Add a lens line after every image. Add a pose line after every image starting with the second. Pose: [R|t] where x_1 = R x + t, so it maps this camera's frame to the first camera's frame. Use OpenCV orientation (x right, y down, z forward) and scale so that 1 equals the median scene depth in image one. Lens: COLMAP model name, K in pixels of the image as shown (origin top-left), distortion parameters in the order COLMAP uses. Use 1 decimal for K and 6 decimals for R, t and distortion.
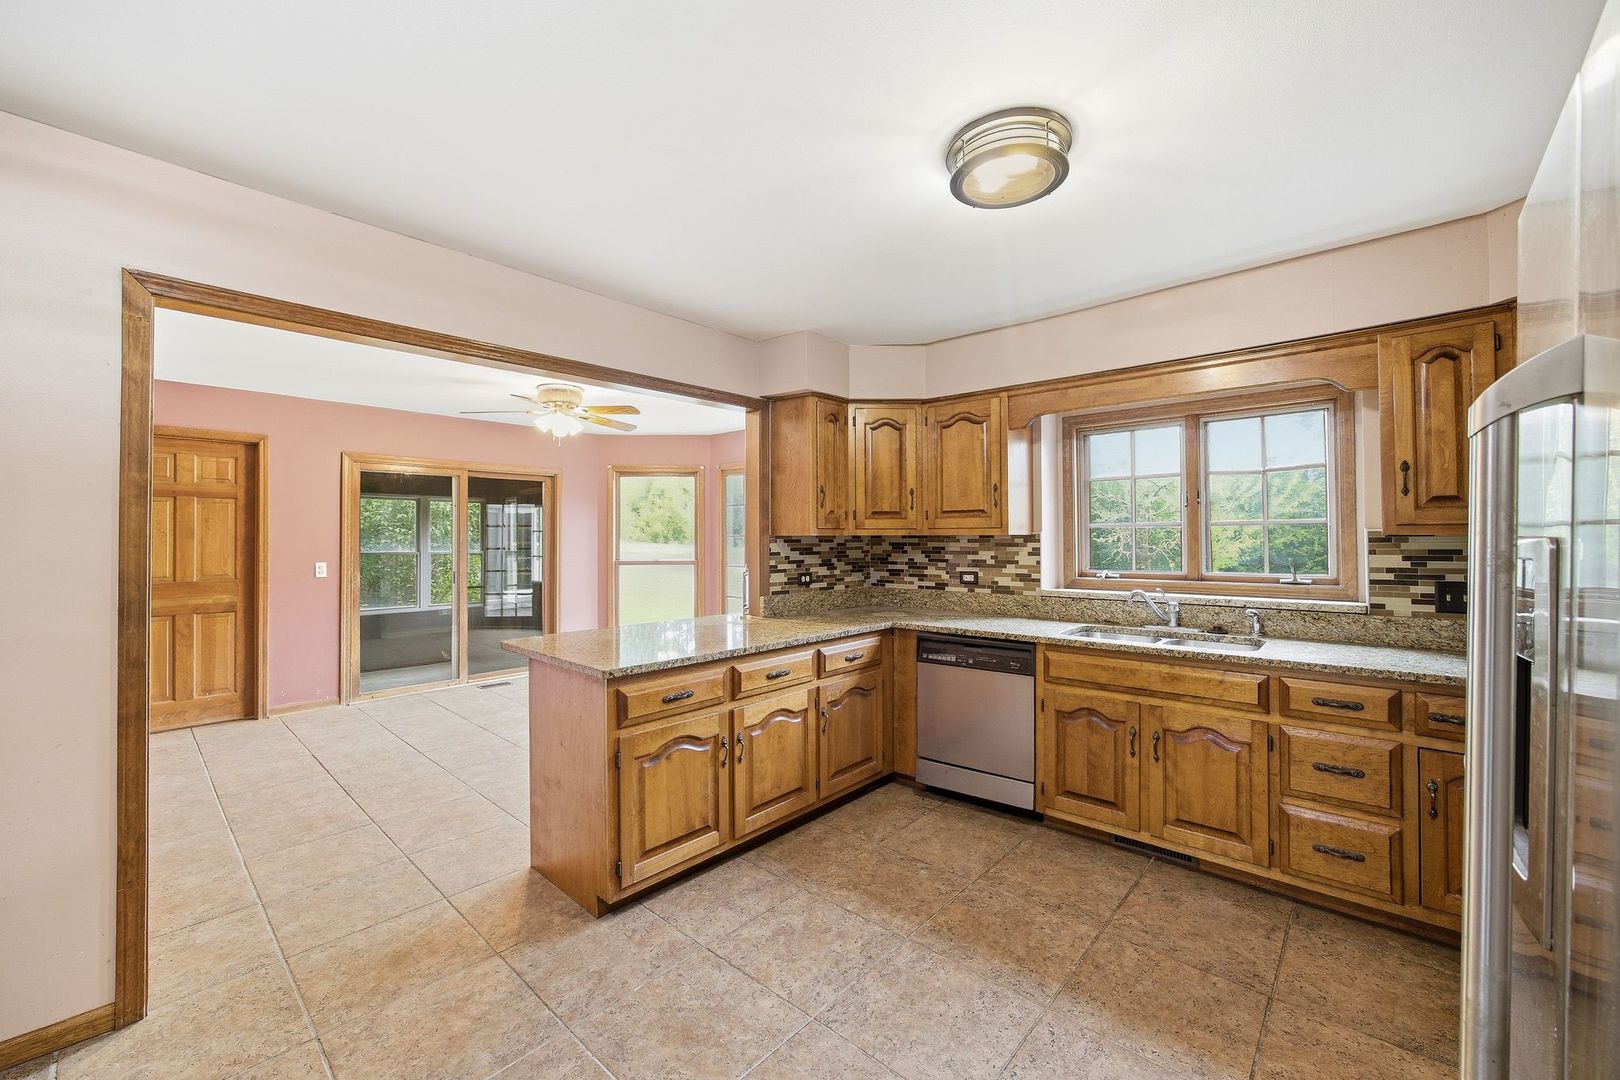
lens RADIAL K [[716.5, 0, 810.0], [0, 716.5, 540.0], [0, 0, 1]] dist [-0.050327, 0.033438]
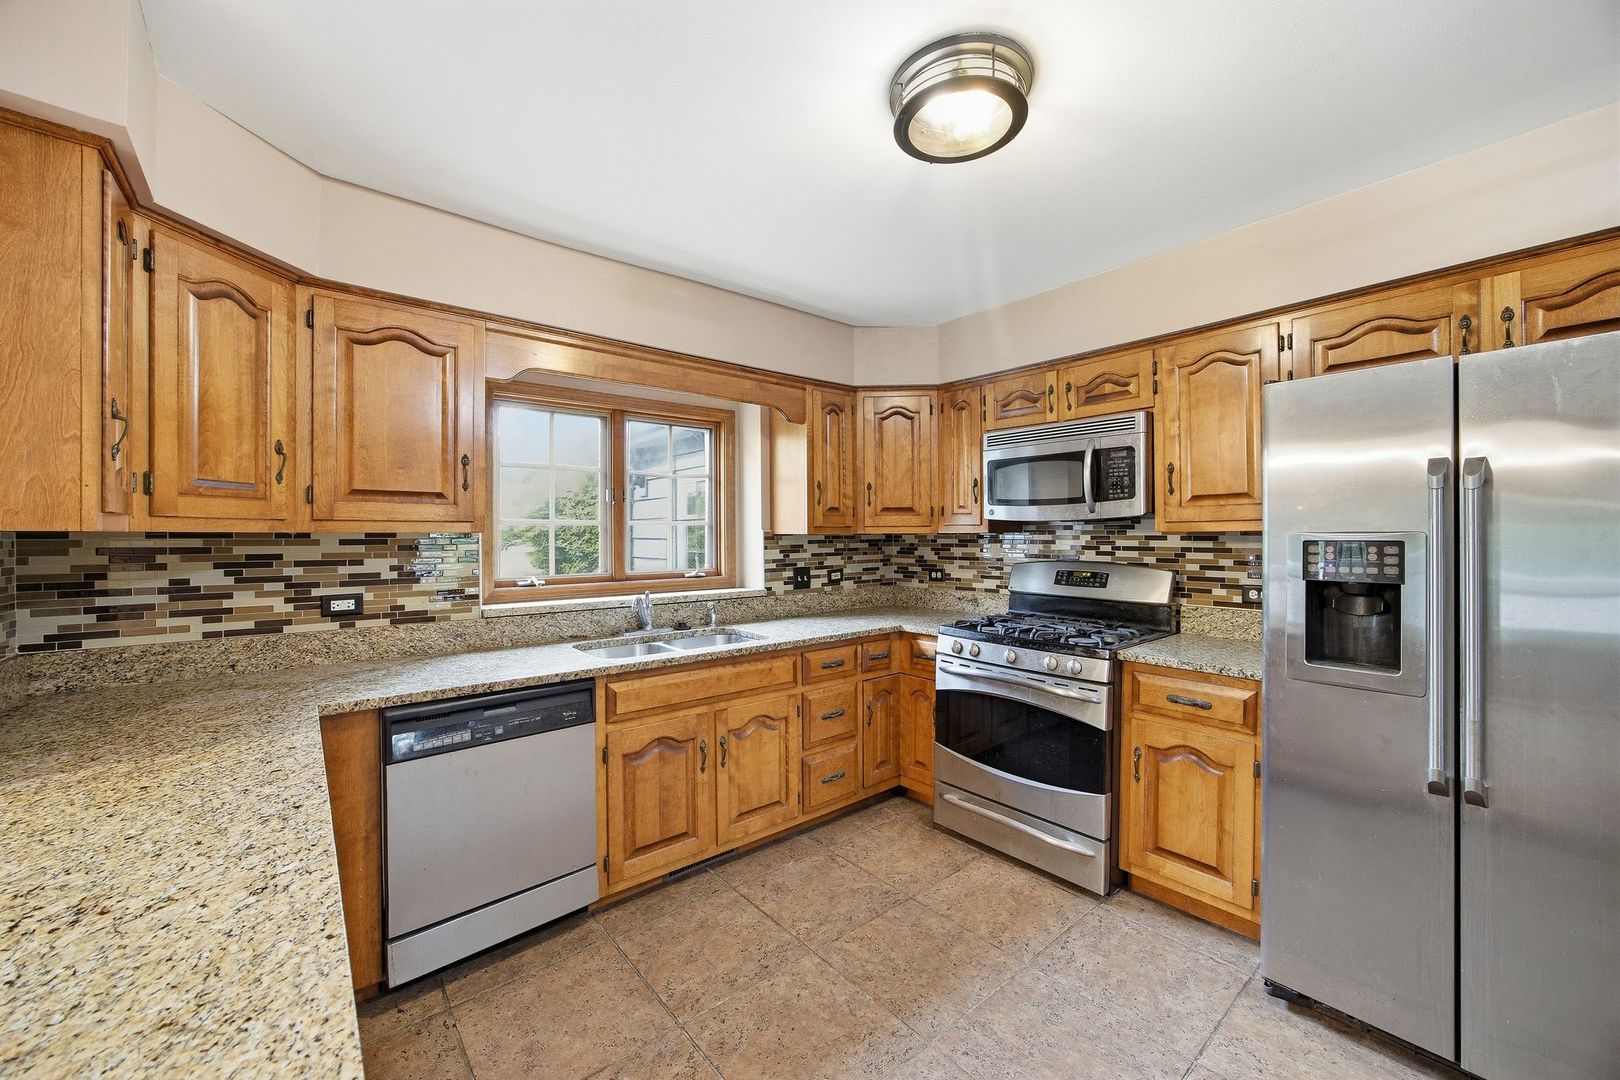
lens RADIAL K [[615.1, 0, 913.8], [0, 615.1, 537.6], [0, 0, 1]] dist [-0.020252, 0.005890]
pose [[0.081475, -0.001154, 0.996675, -0.286879], [0.004814, 0.999988, 0.000764, -0.000945], [-0.996664, 0.004735, 0.081479, 0.586605]]
